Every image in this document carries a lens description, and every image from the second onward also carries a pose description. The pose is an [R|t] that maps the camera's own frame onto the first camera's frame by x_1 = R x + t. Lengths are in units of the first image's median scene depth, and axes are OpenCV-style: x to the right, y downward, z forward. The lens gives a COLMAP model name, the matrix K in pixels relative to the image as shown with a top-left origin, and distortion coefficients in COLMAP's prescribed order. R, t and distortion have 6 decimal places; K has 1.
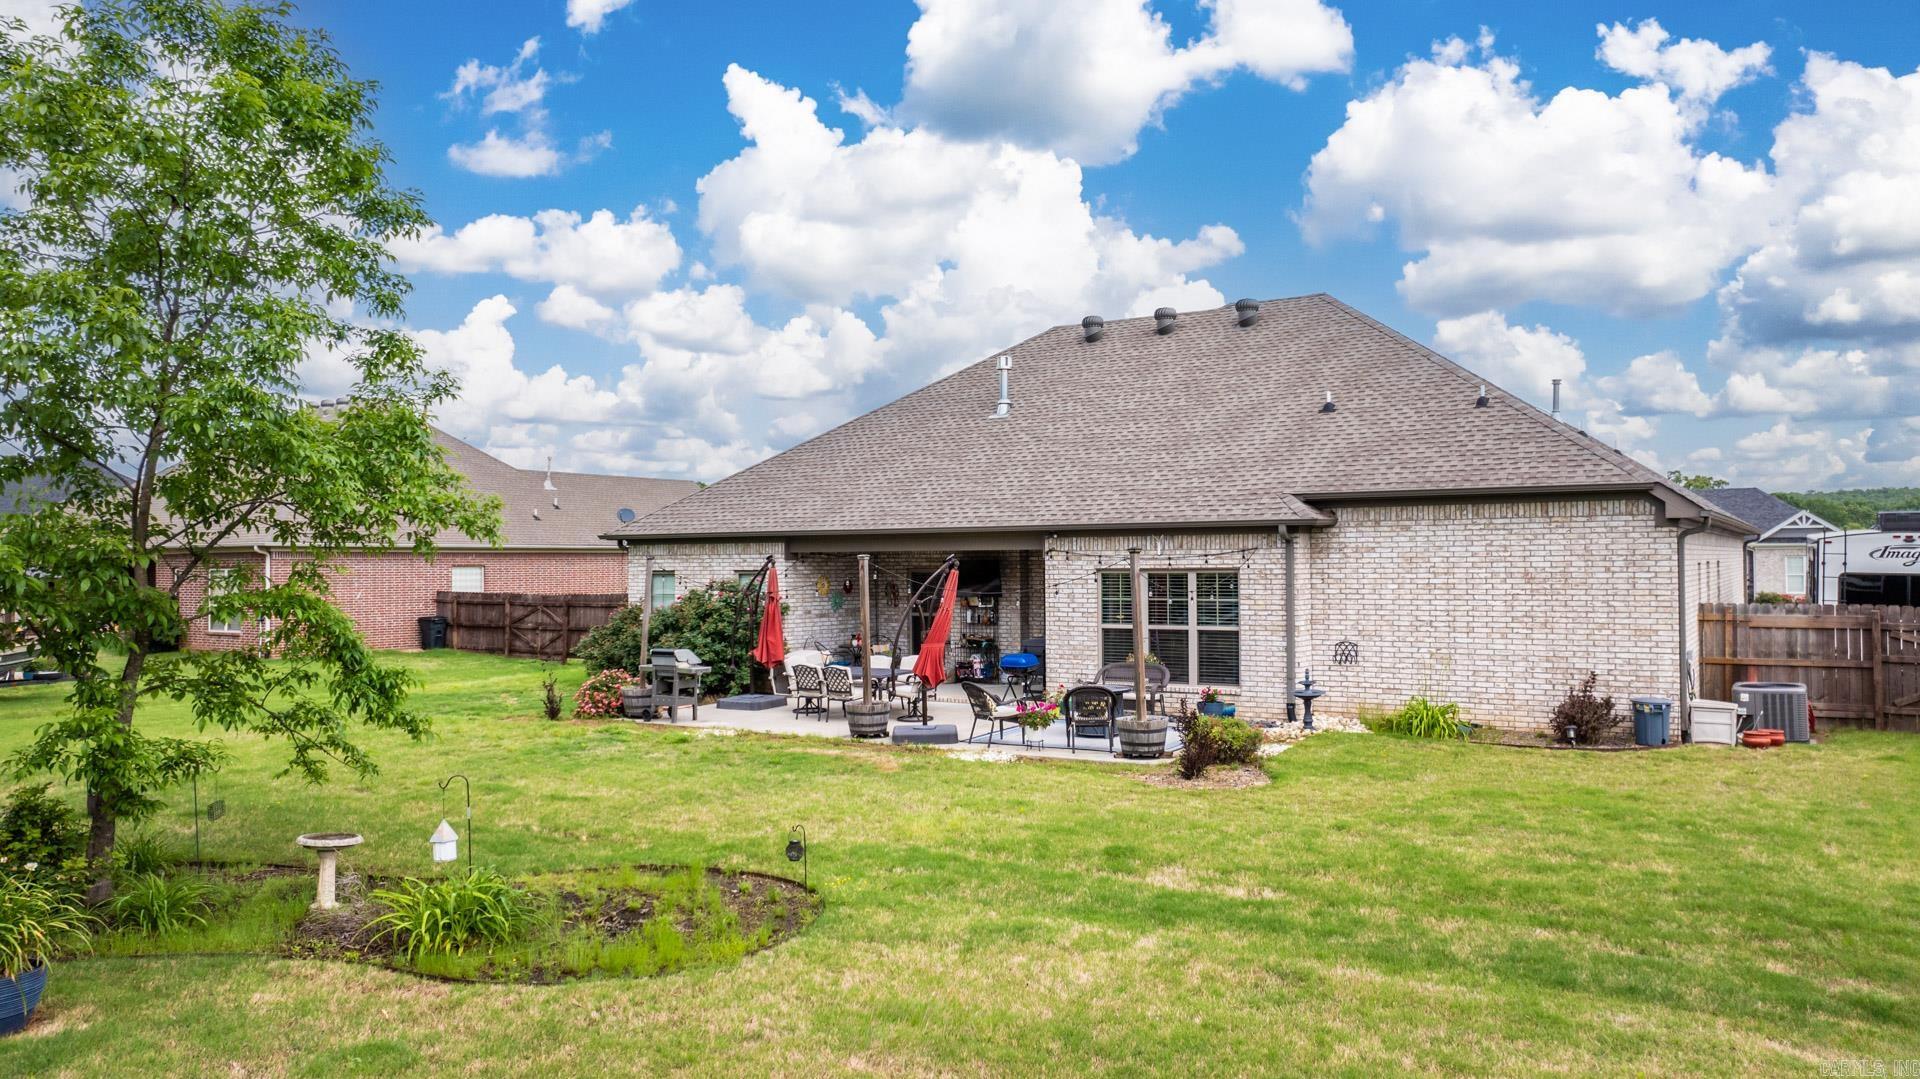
lens RADIAL K [[1337.0, 0, 960.0], [0, 1337.0, 539.5], [0, 0, 1]] dist [-0.026088, -0.003660]
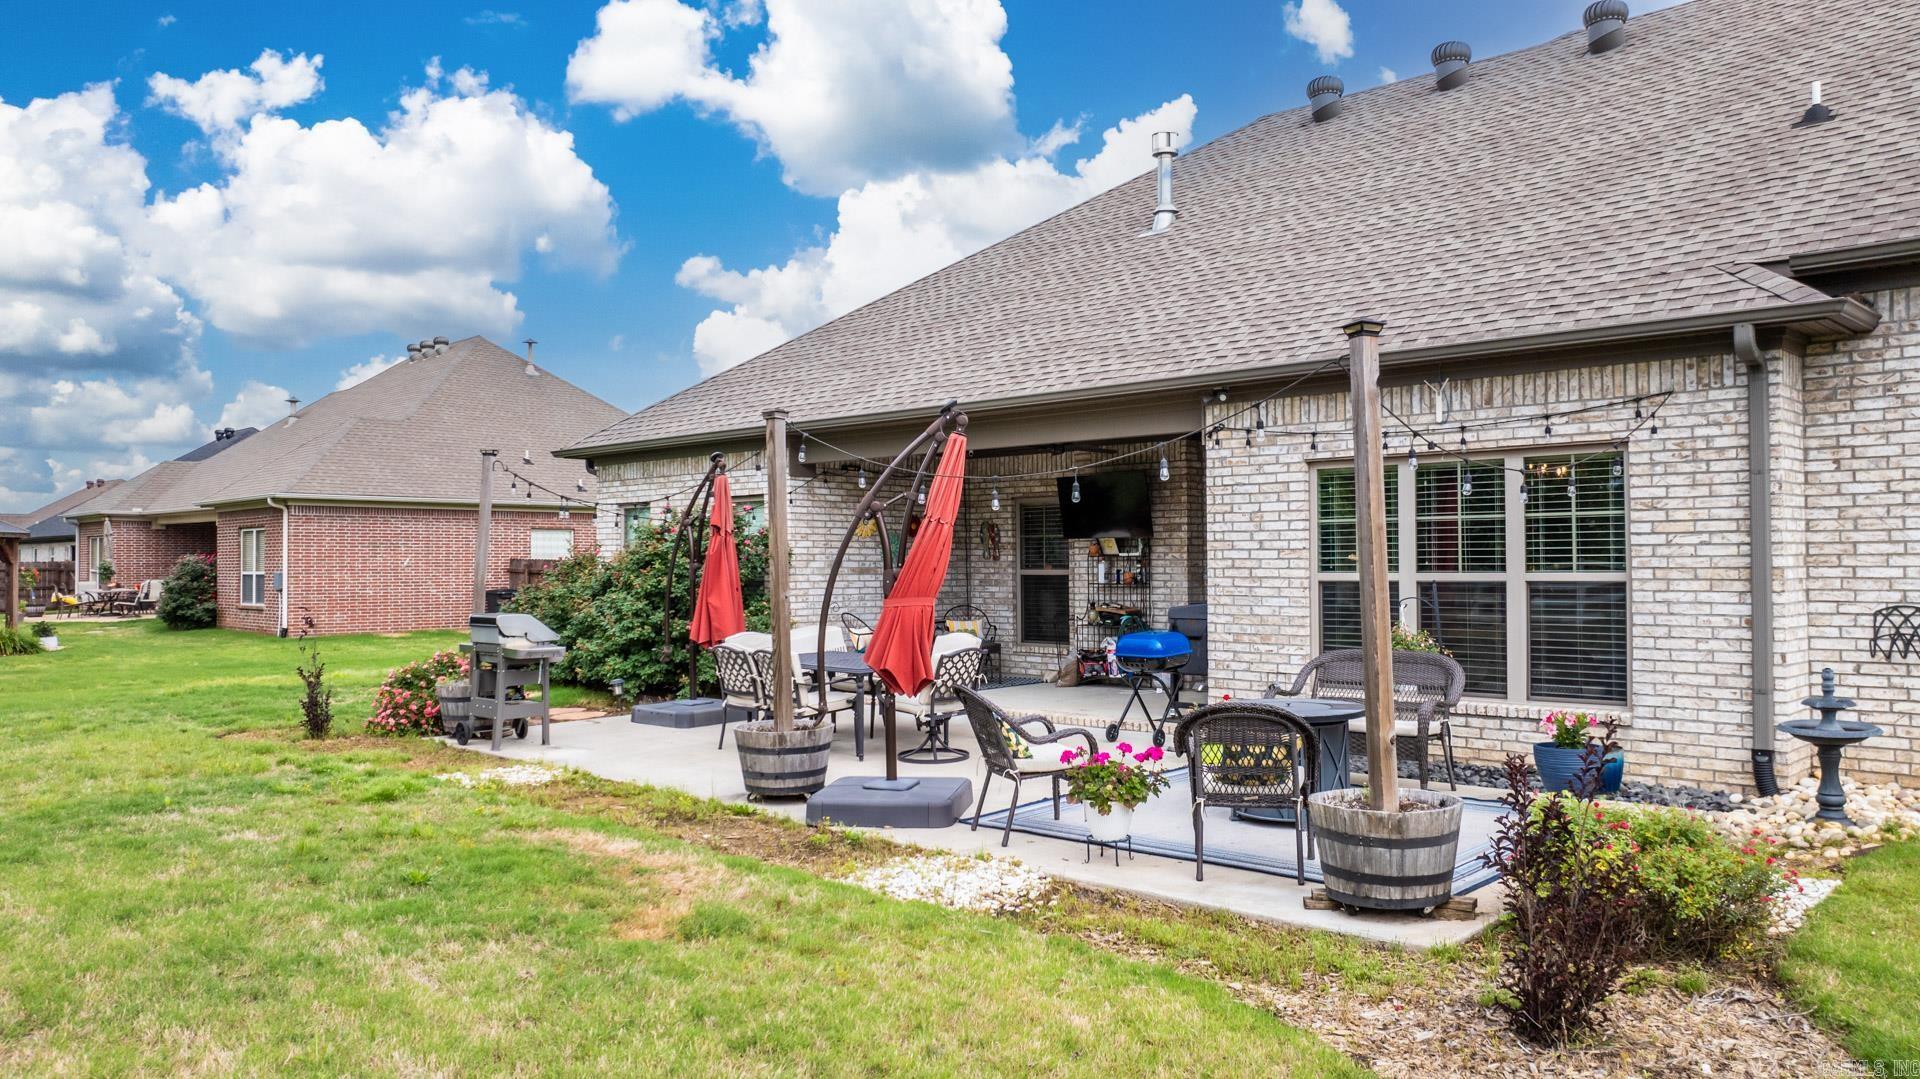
lens RADIAL K [[1337.0, 0, 960.0], [0, 1337.0, 539.5], [0, 0, 1]] dist [-0.026088, -0.003660]
pose [[0.979554, -0.001834, -0.201171, 0.078370], [0.002179, 0.999997, 0.001493, 0.051907], [0.201168, -0.001901, 0.979555, 0.509245]]
